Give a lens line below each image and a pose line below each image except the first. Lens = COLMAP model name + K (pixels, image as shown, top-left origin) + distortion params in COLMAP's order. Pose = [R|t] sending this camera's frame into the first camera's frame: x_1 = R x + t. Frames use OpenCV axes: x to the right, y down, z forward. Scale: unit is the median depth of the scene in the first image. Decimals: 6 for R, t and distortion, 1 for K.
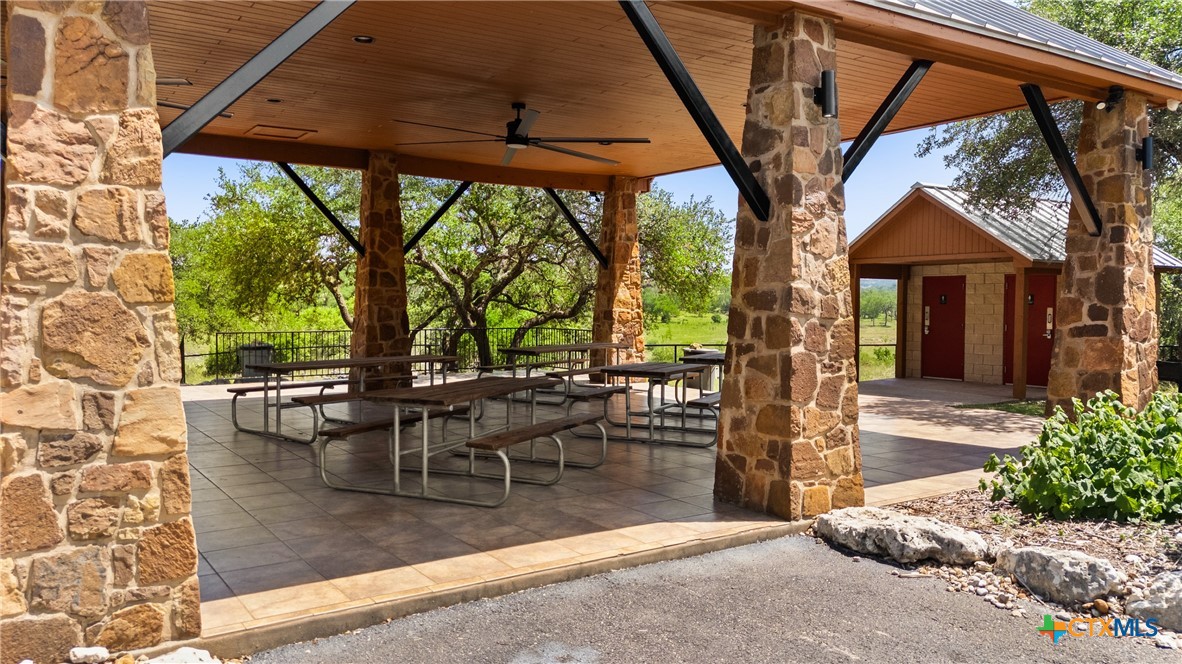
lens RADIAL K [[883.4, 0, 590.2], [0, 883.4, 328.6], [0, 0, 1]] dist [0.048611, -0.016043]
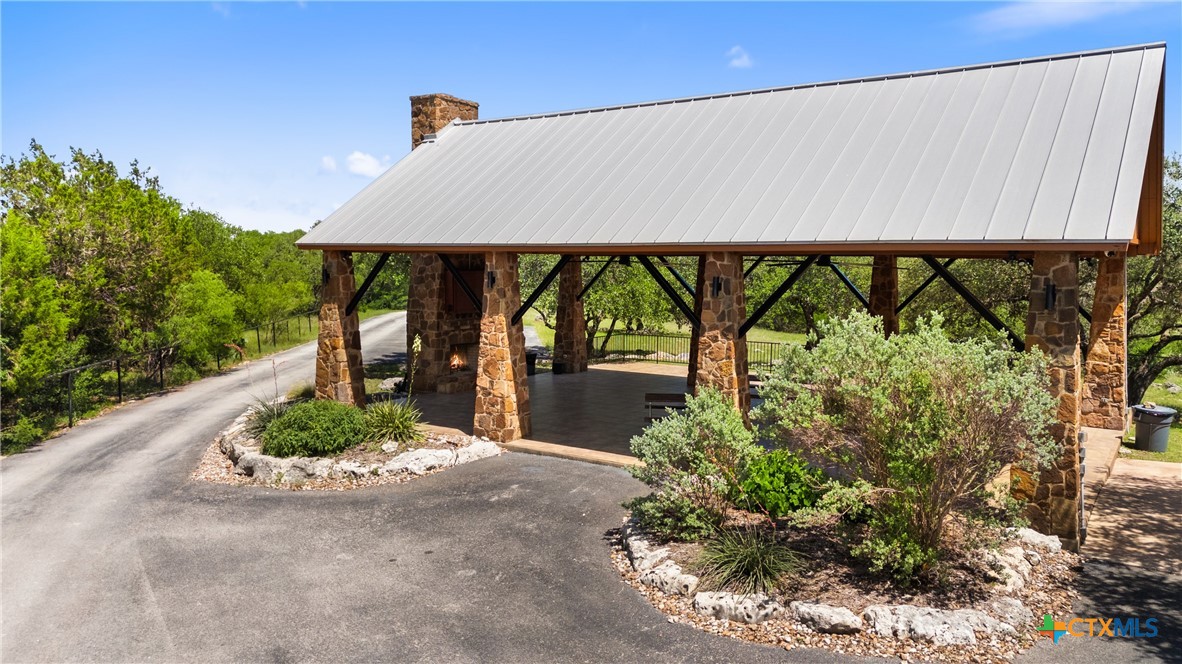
lens RADIAL K [[883.4, 0, 592.2], [0, 883.4, 335.5], [0, 0, 1]] dist [0.048611, -0.016043]
pose [[0.373183, 0.083161, -0.924023, 2.174639], [-0.039295, 0.996498, 0.073814, -0.292404], [0.926925, 0.008763, 0.375144, -0.094483]]
